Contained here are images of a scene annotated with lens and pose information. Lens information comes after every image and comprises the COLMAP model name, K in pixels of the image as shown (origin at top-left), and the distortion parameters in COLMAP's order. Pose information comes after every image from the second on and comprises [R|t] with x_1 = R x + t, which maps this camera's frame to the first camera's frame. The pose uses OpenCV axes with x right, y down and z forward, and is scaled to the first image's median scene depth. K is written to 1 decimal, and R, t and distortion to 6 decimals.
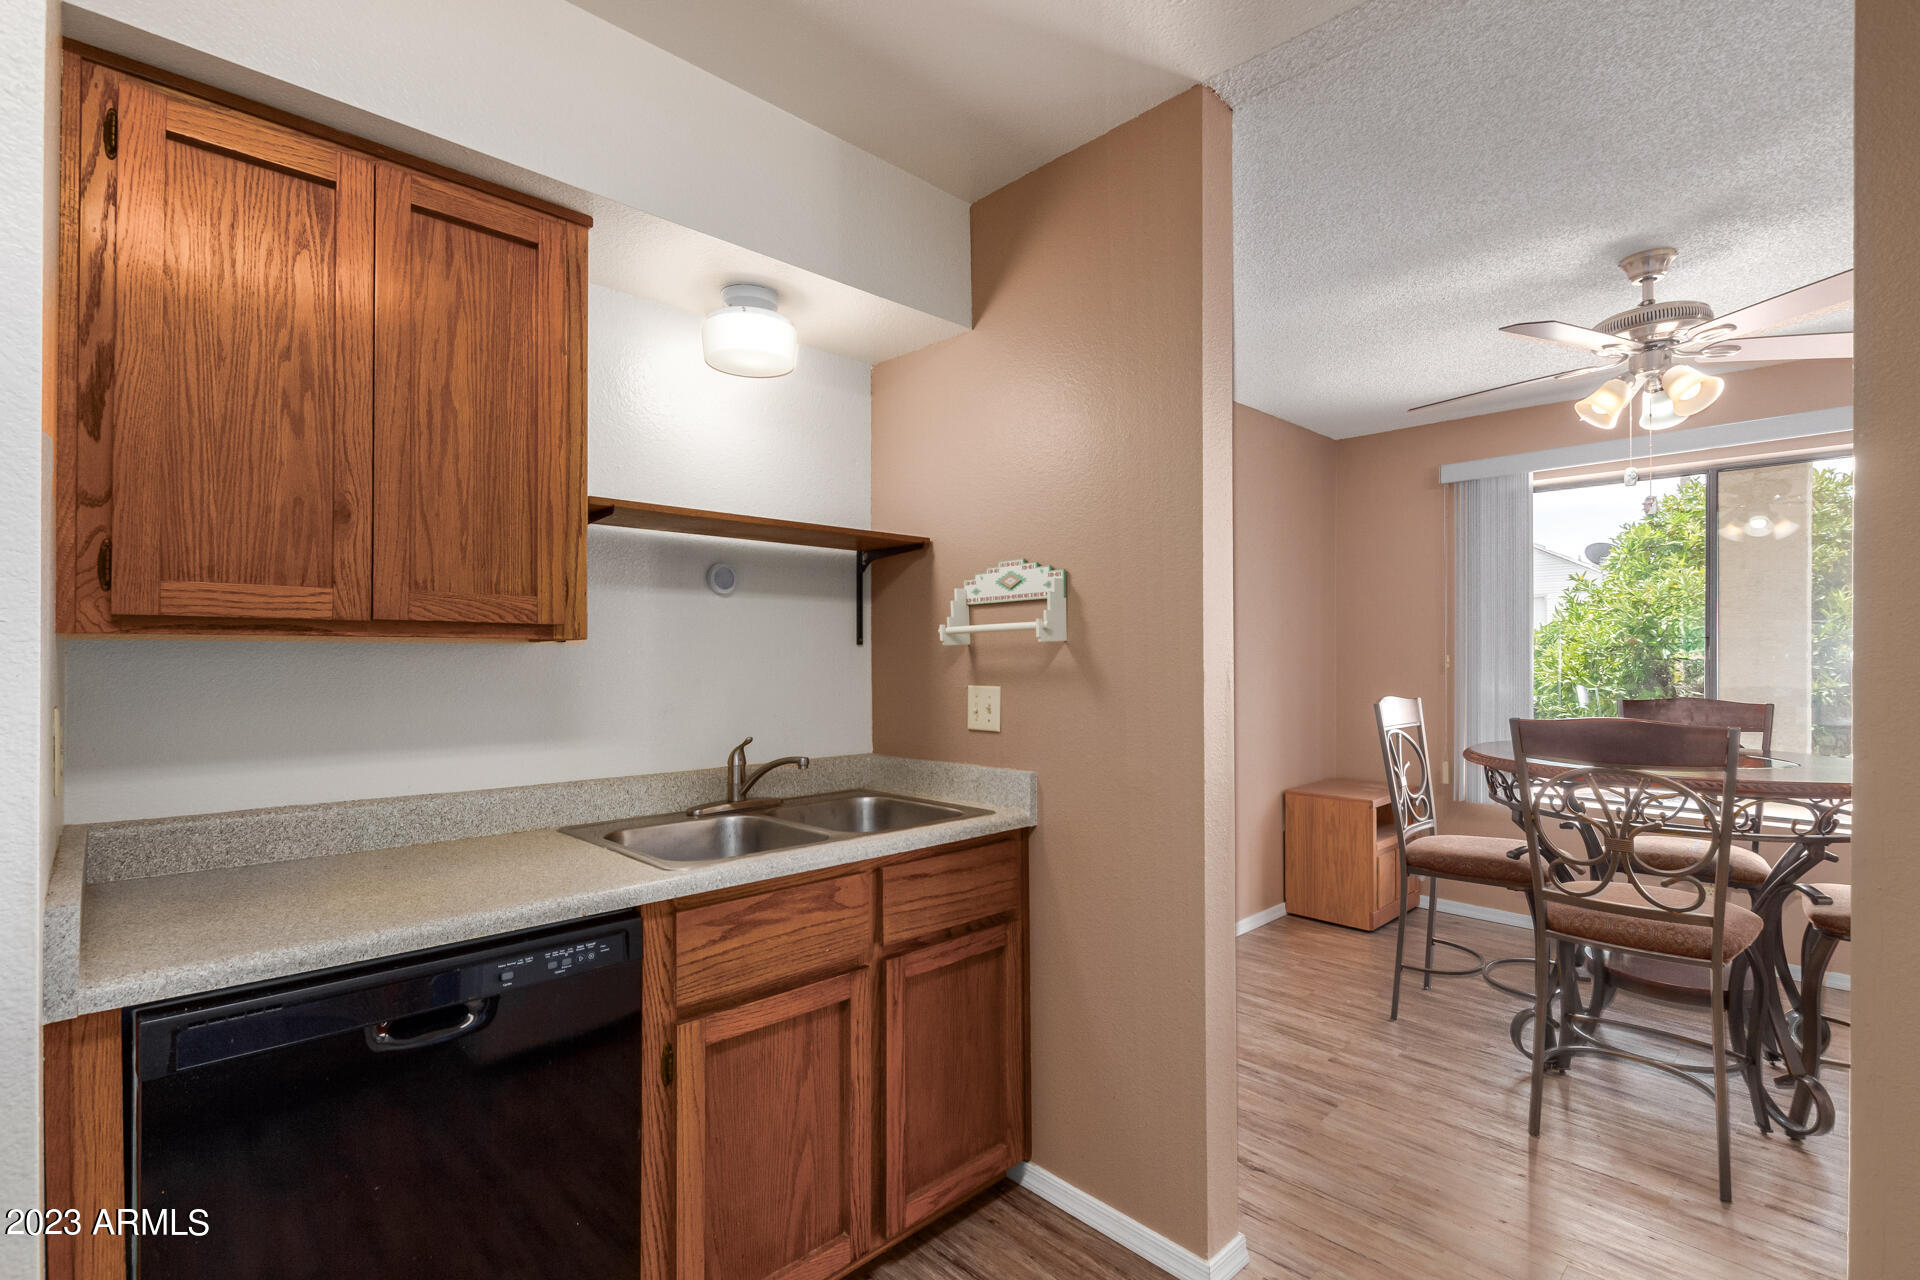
lens RADIAL K [[871.4, 0, 881.7], [0, 871.4, 640.5], [0, 0, 1]] dist [-0.001854, -0.000226]
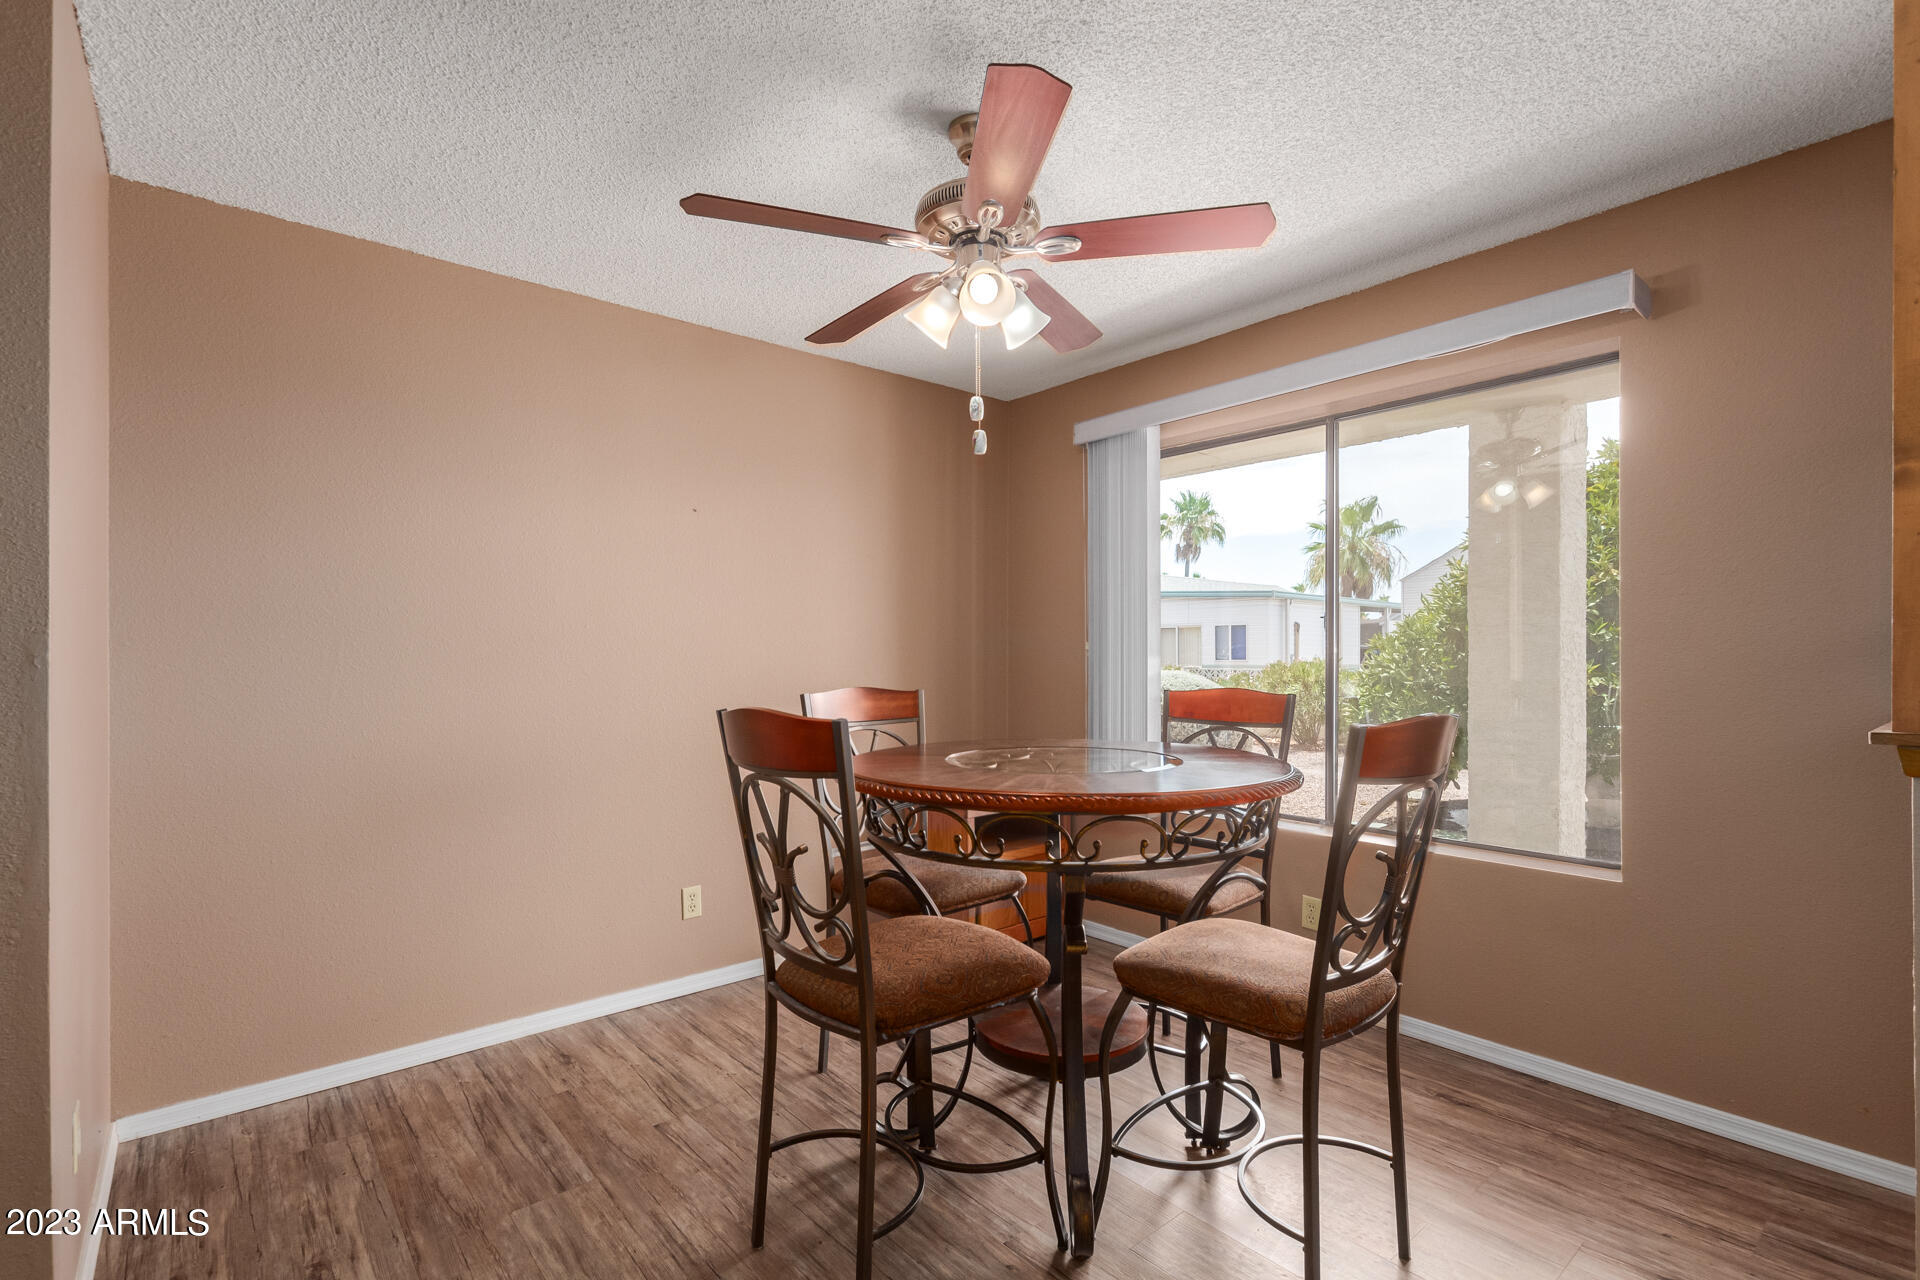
lens RADIAL K [[881.9, 0, 960.0], [0, 881.9, 640.0], [0, 0, 1]] dist [0.000624, -0.000244]
pose [[0.999748, -0.007055, -0.021310, 0.581999], [0.007100, 0.999973, 0.001999, 0.014775], [0.021296, -0.002150, 0.999771, 0.119177]]
